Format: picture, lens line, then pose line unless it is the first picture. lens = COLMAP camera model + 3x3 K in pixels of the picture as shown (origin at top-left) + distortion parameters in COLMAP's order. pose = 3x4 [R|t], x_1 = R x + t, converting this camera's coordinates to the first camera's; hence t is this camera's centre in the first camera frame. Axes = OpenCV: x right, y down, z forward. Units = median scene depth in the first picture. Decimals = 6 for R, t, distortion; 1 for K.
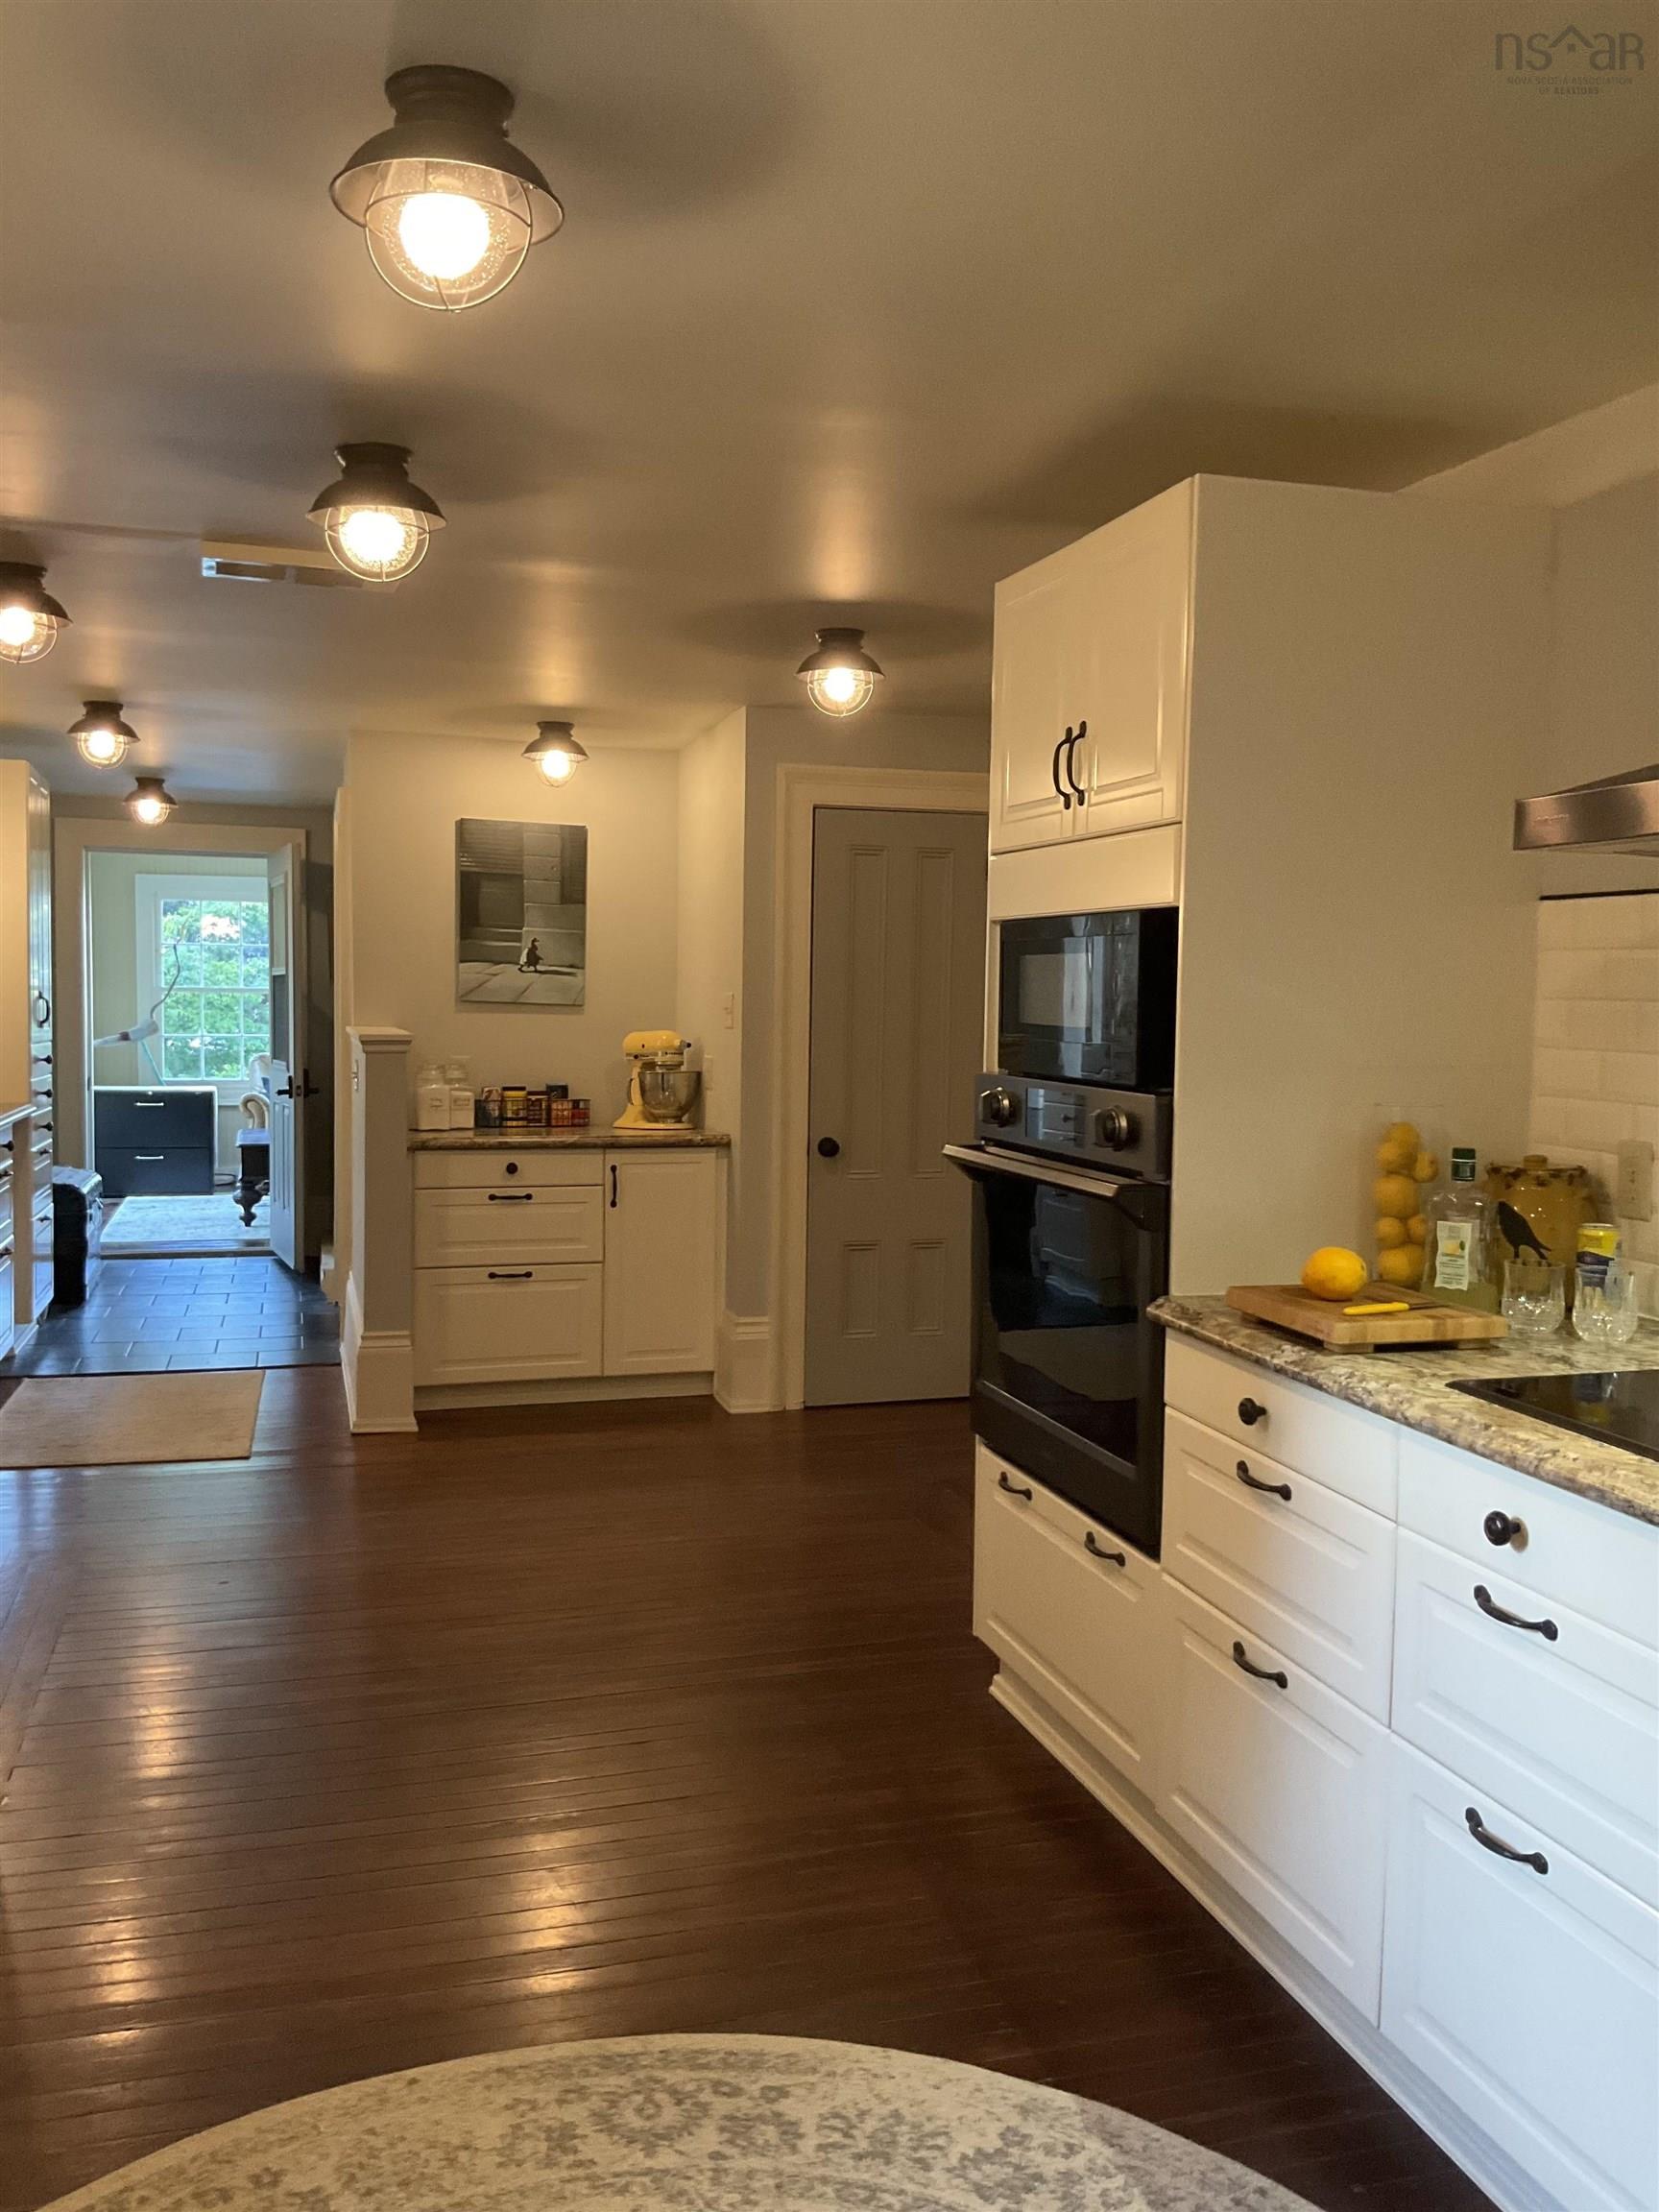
lens RADIAL K [[1832.0, 0, 829.5], [0, 1832.0, 1106.0], [0, 0, 1]] dist [0.088735, -0.158278]
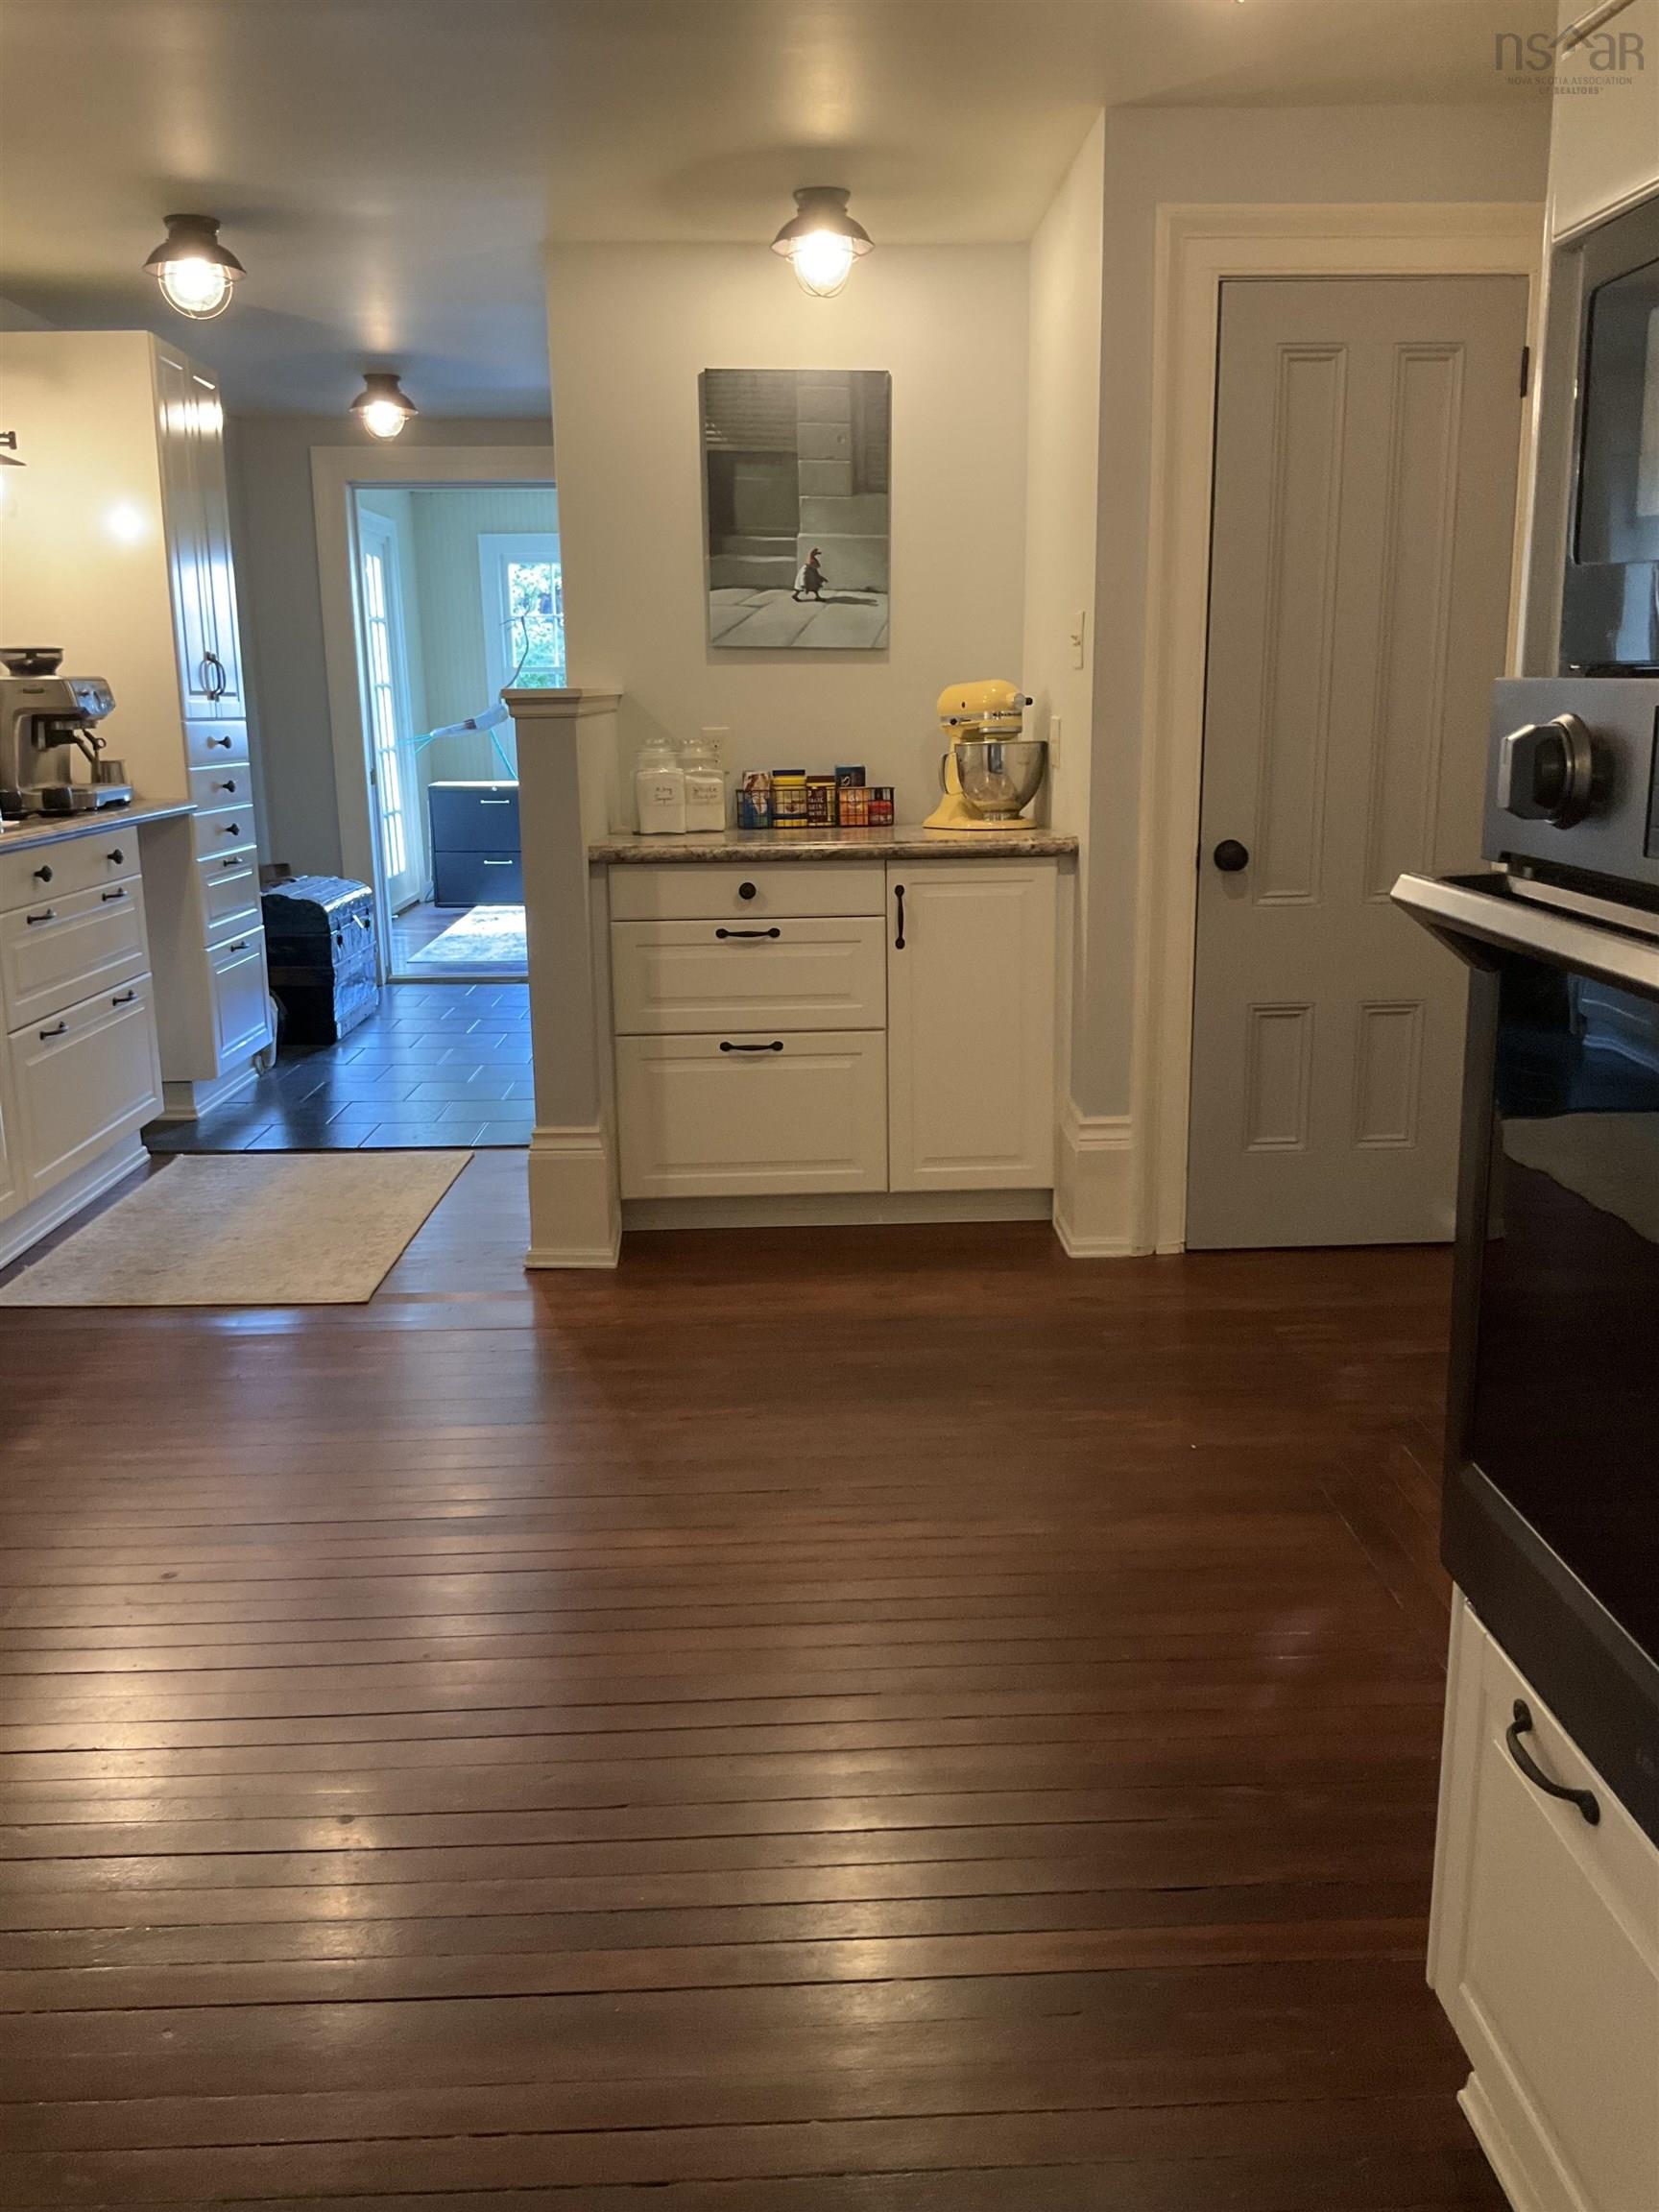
lens RADIAL K [[1832.0, 0, 829.5], [0, 1832.0, 1106.0], [0, 0, 1]] dist [0.088735, -0.158278]
pose [[0.967984, 0.029778, -0.249237, 0.024338], [0.011523, 0.986619, 0.162634, 0.002366], [0.250745, -0.160299, 0.954689, 0.318547]]
